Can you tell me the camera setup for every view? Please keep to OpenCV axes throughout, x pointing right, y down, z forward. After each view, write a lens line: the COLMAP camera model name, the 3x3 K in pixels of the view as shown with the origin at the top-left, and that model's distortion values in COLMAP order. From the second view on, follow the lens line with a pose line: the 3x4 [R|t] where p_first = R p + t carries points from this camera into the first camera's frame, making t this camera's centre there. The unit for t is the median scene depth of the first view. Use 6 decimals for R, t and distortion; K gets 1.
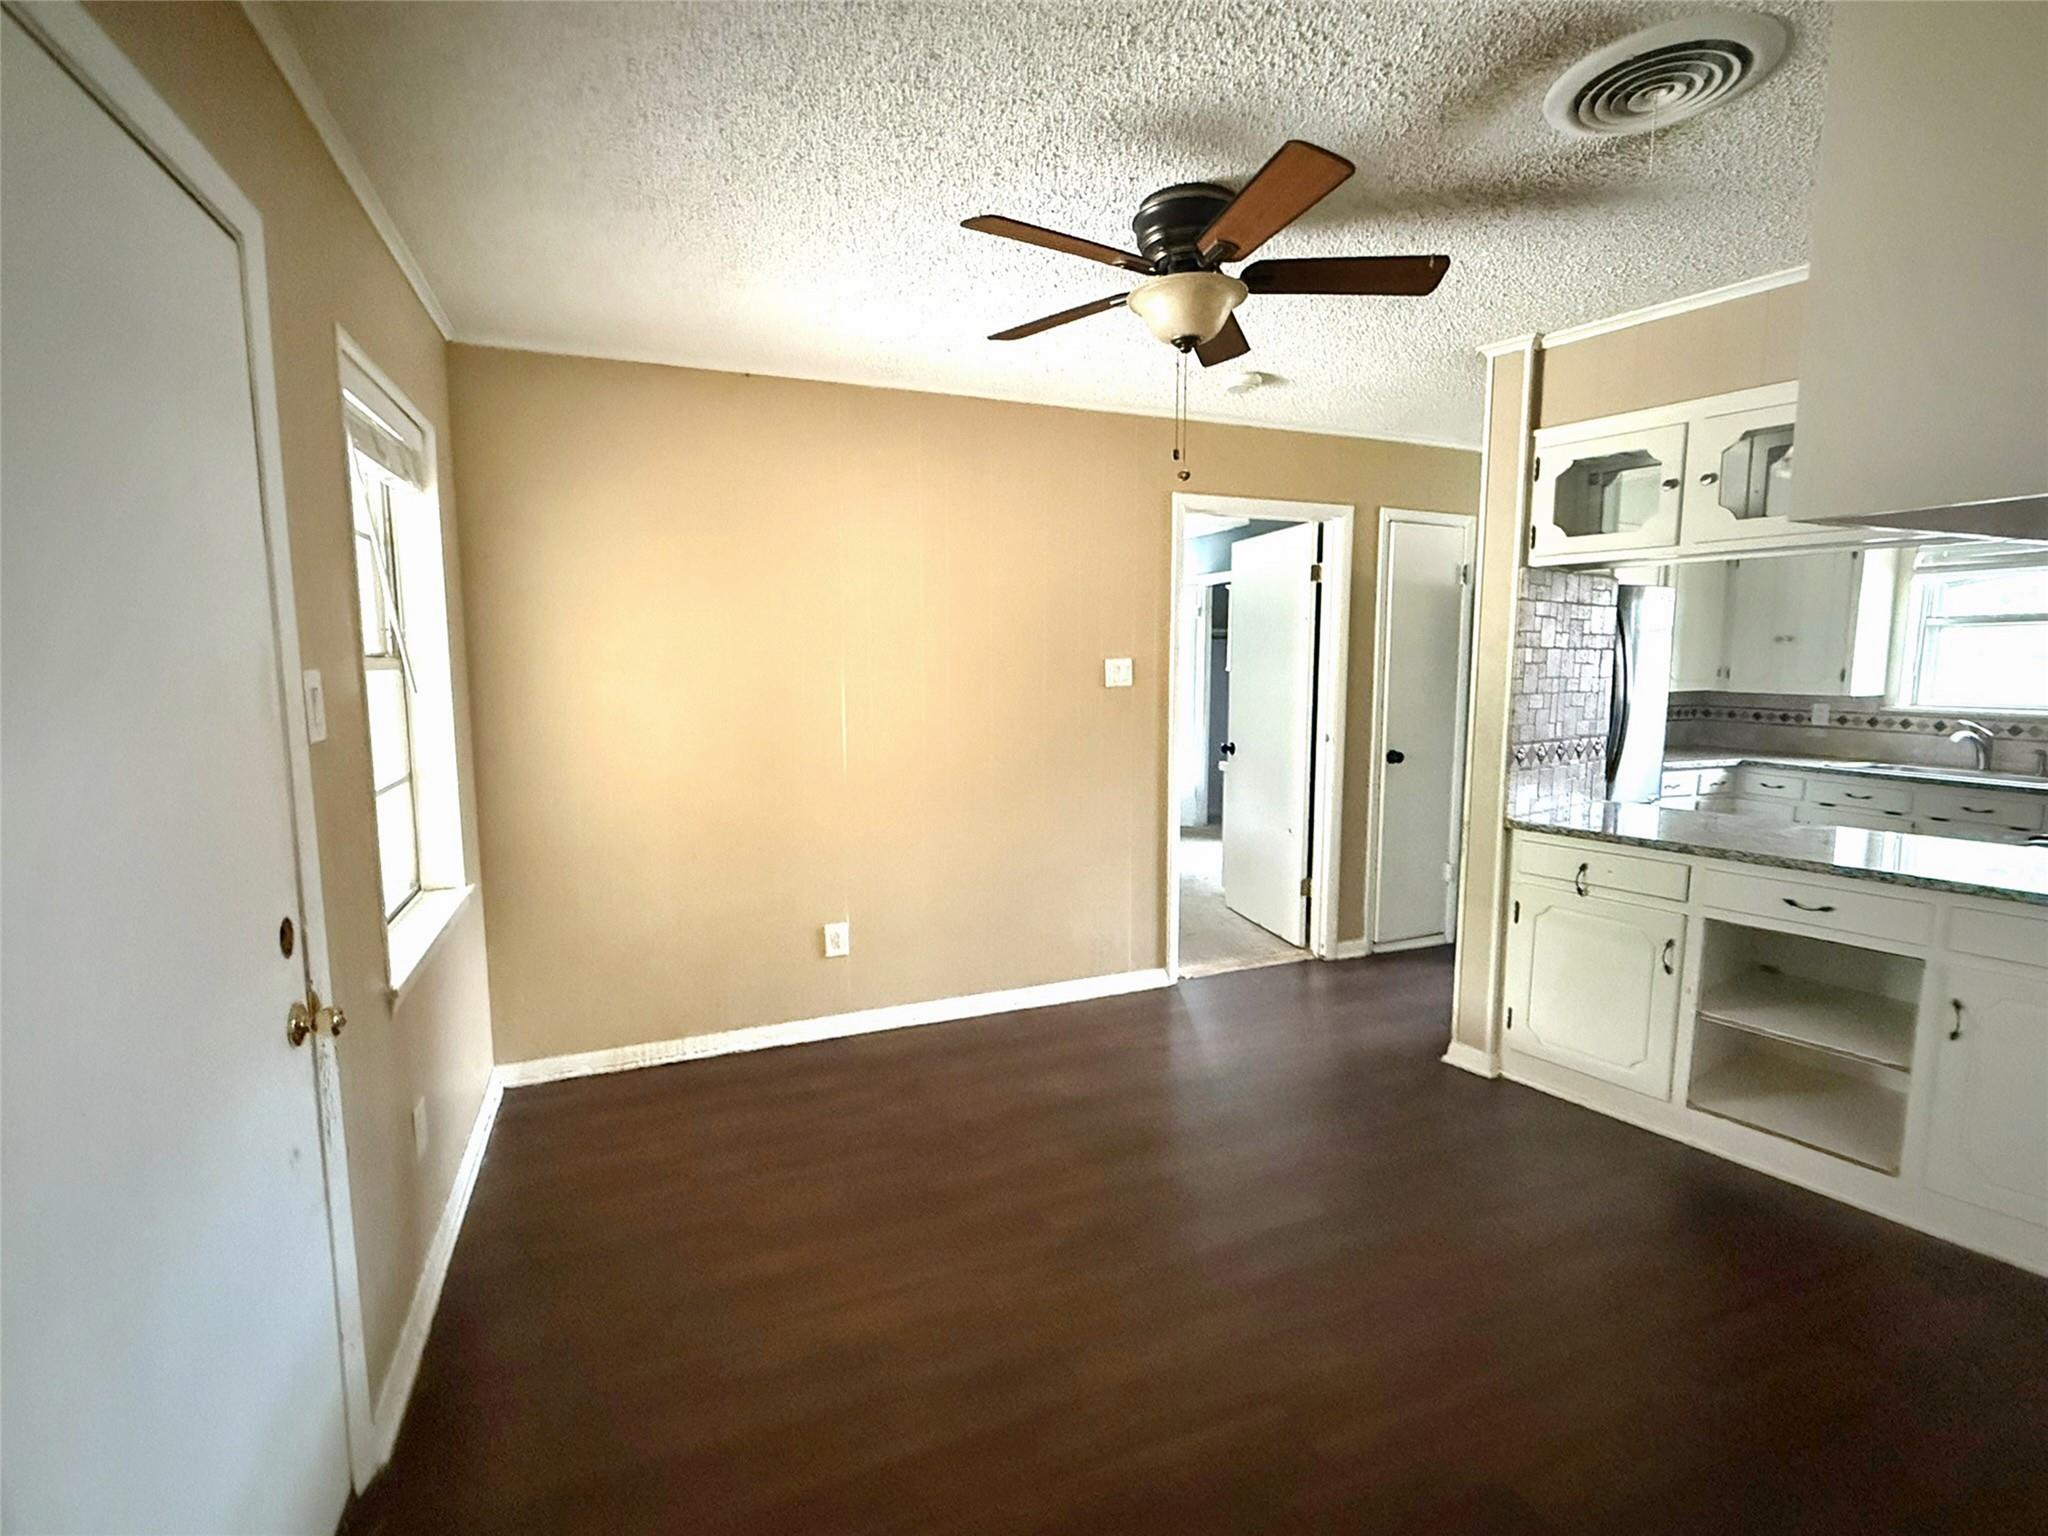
lens RADIAL K [[948.5, 0, 1024.0], [0, 948.5, 768.0], [0, 0, 1]] dist [0.001894, -0.000174]
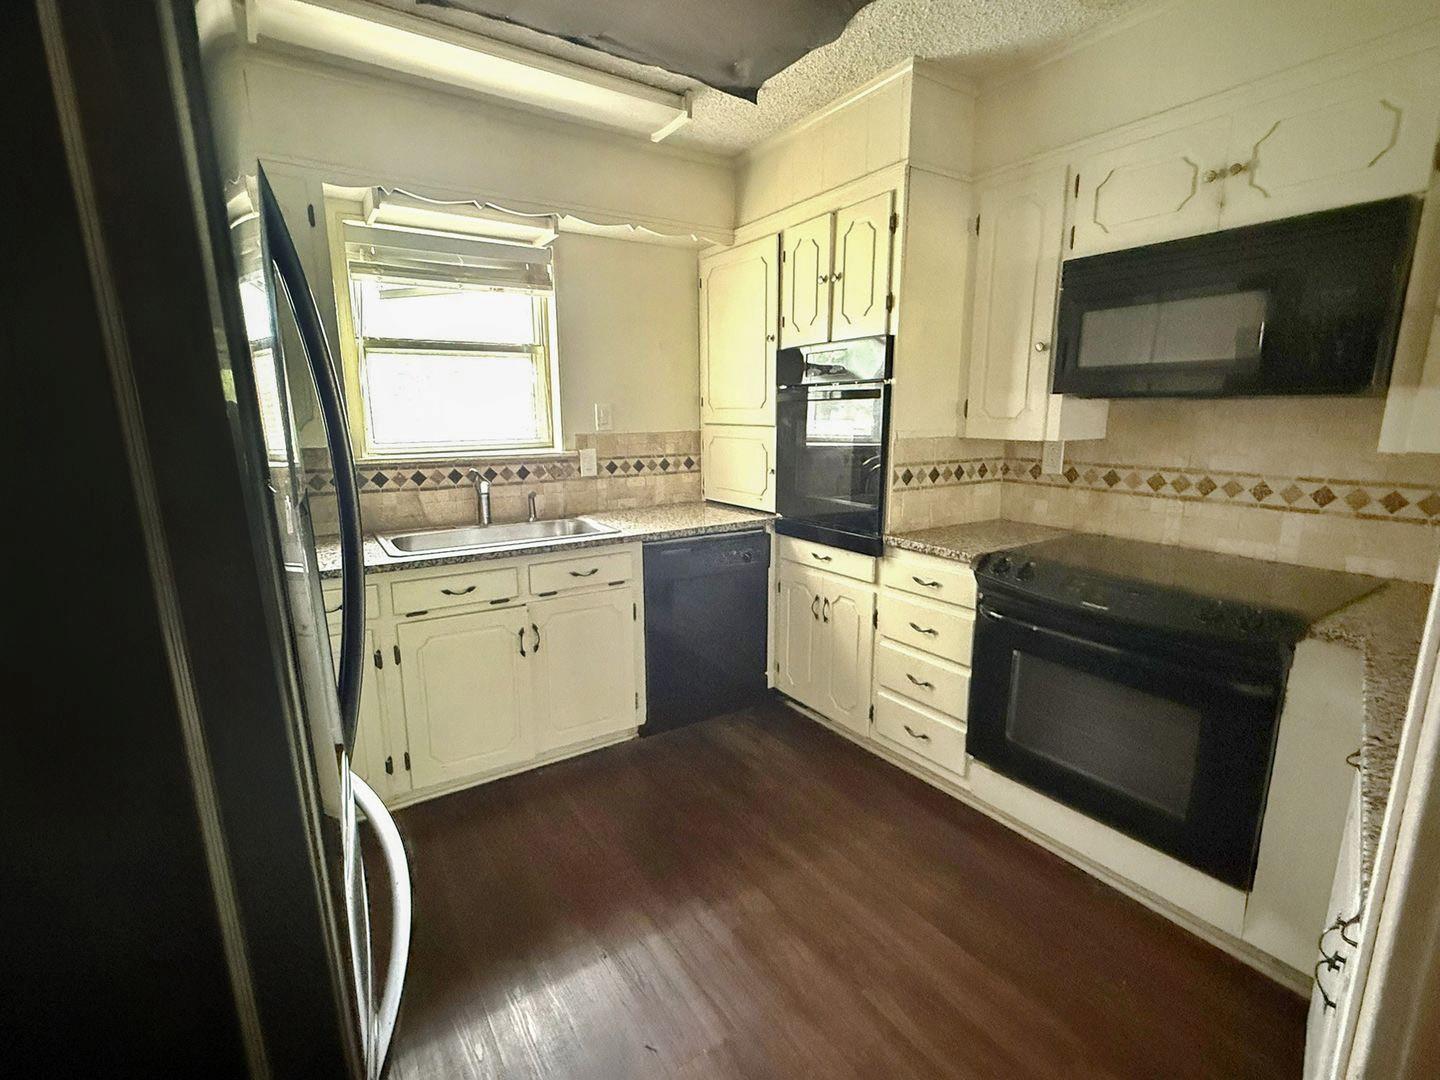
lens RADIAL K [[660.1, 0, 720.0], [0, 660.1, 540.0], [0, 0, 1]] dist [0.001413, 0.000248]
pose [[-0.191838, -0.191311, 0.962600, 0.423498], [0.117372, 0.969305, 0.216035, -0.096024], [-0.974383, 0.154426, -0.163495, 0.974747]]
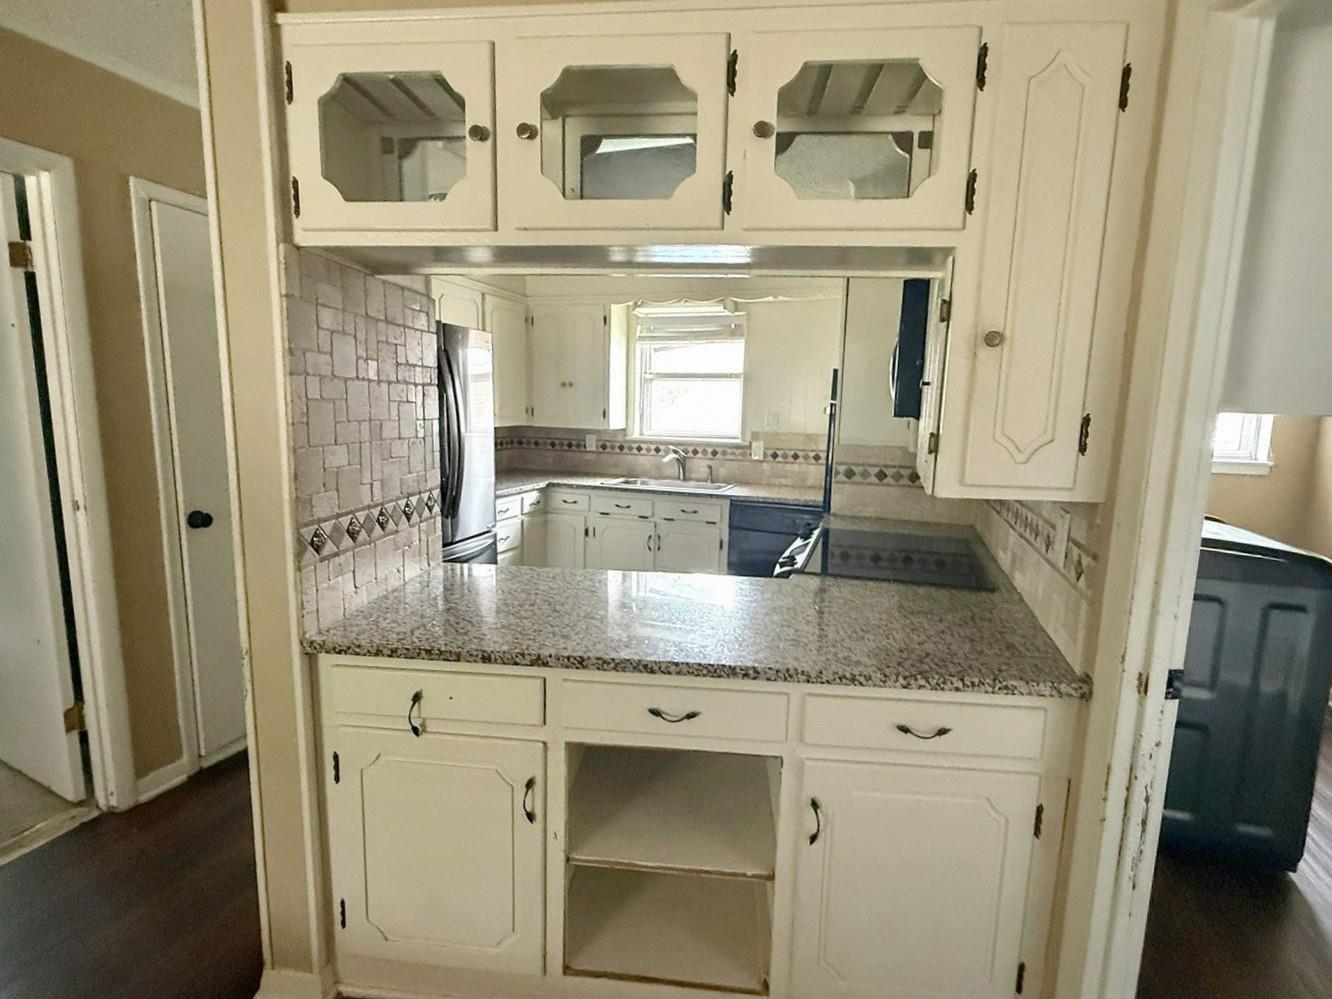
lens RADIAL K [[667.0, 0, 666.0], [0, 667.0, 499.5], [0, 0, 1]] dist [0.000351, -0.000480]
pose [[0.659247, -0.093183, 0.746130, 0.248073], [0.064373, 0.995643, 0.067467, -0.041866], [-0.749165, 0.003553, 0.662373, 0.372965]]
